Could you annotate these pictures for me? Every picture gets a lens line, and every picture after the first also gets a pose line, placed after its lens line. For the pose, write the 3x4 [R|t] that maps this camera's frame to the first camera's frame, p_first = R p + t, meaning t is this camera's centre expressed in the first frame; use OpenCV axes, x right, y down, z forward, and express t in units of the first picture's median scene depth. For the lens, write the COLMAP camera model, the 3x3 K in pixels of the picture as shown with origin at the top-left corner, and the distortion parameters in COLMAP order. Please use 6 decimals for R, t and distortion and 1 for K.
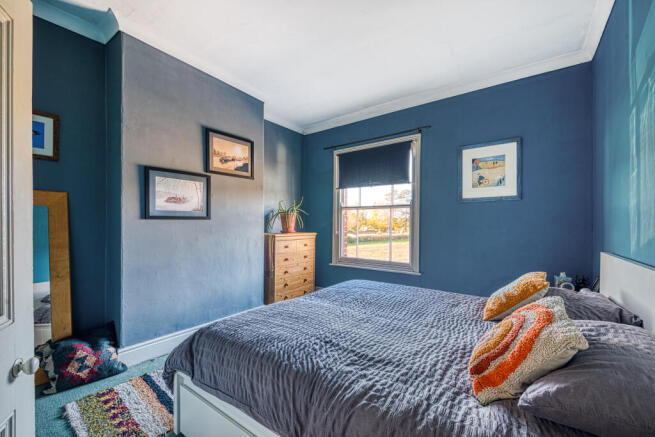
lens RADIAL K [[264.5, 0, 328.1], [0, 264.5, 222.3], [0, 0, 1]] dist [0.002392, 0.000075]
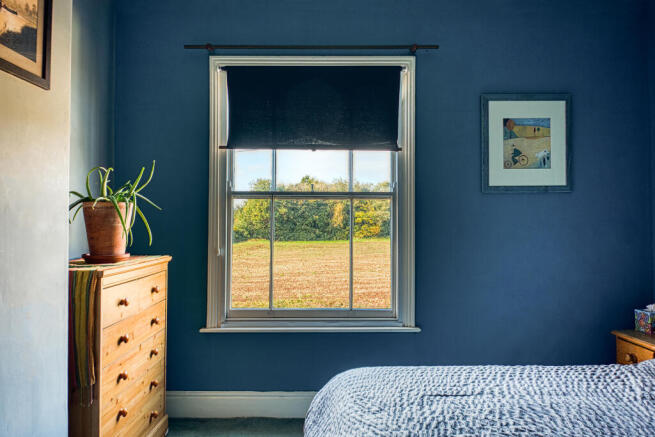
lens RADIAL K [[459.5, 0, 326.4], [0, 459.5, 212.9], [0, 0, 1]] dist [0.019360, -0.005811]
pose [[0.796069, 0.009194, 0.605136, -0.334431], [-0.000717, 0.999898, -0.014249, -0.016301], [-0.605205, 0.010909, 0.795995, 0.389055]]
